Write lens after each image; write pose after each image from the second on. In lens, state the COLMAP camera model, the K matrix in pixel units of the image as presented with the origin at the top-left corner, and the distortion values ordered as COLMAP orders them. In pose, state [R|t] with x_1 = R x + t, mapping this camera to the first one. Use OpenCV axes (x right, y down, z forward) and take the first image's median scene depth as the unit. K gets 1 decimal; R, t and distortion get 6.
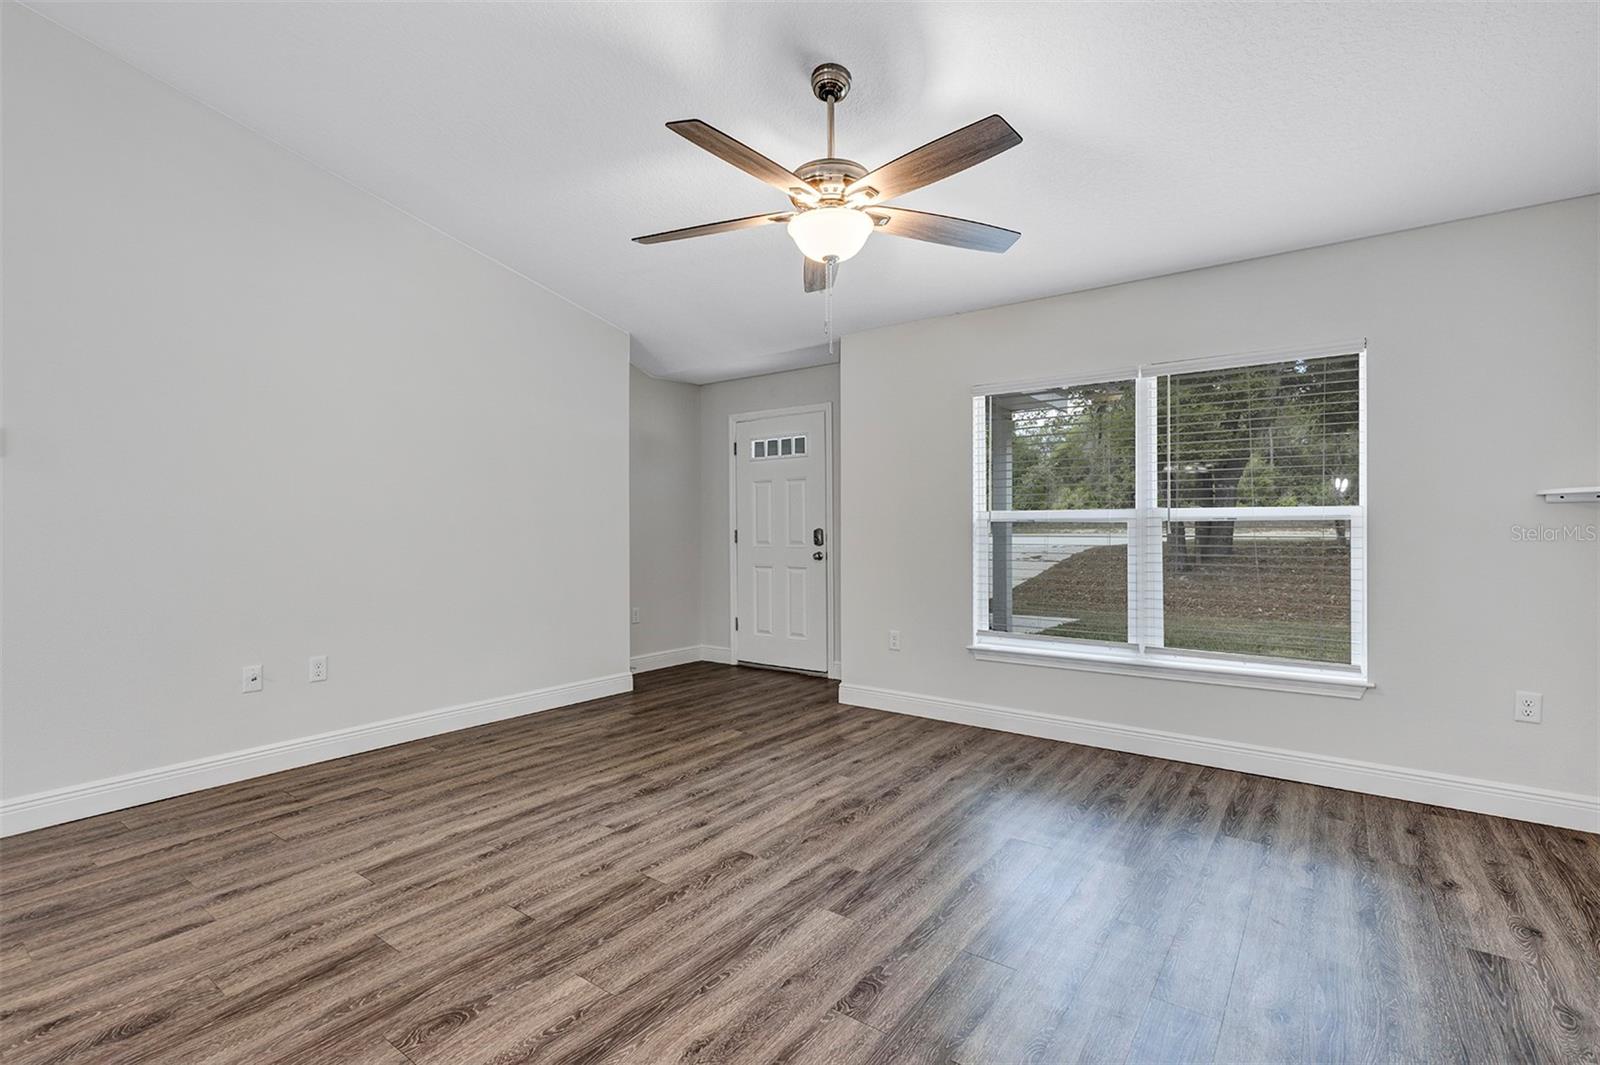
lens RADIAL K [[731.3, 0, 788.7], [0, 731.3, 530.6], [0, 0, 1]] dist [0.007075, 0.000661]
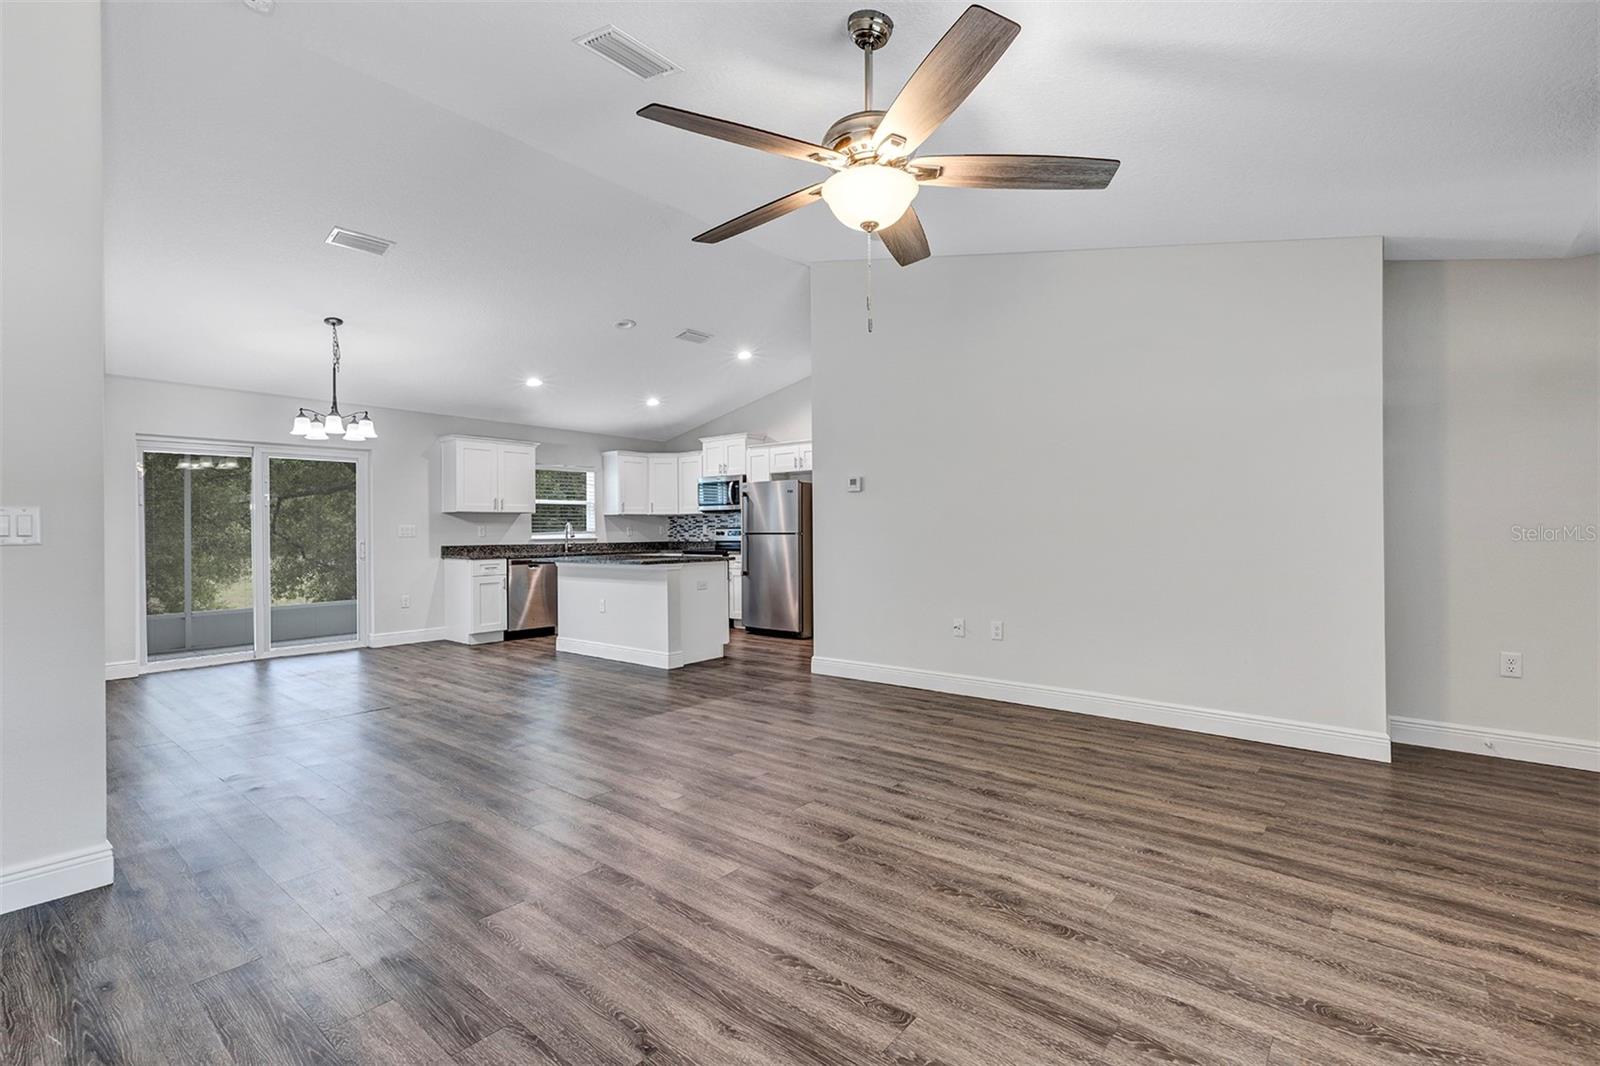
lens RADIAL K [[731.3, 0, 794.3], [0, 731.3, 528.4], [0, 0, 1]] dist [0.007075, 0.000661]
pose [[-0.056168, 0.001785, -0.998420, 0.844244], [0.004243, 0.999990, 0.001549, -0.001023], [0.998412, -0.004149, -0.056175, 0.839144]]
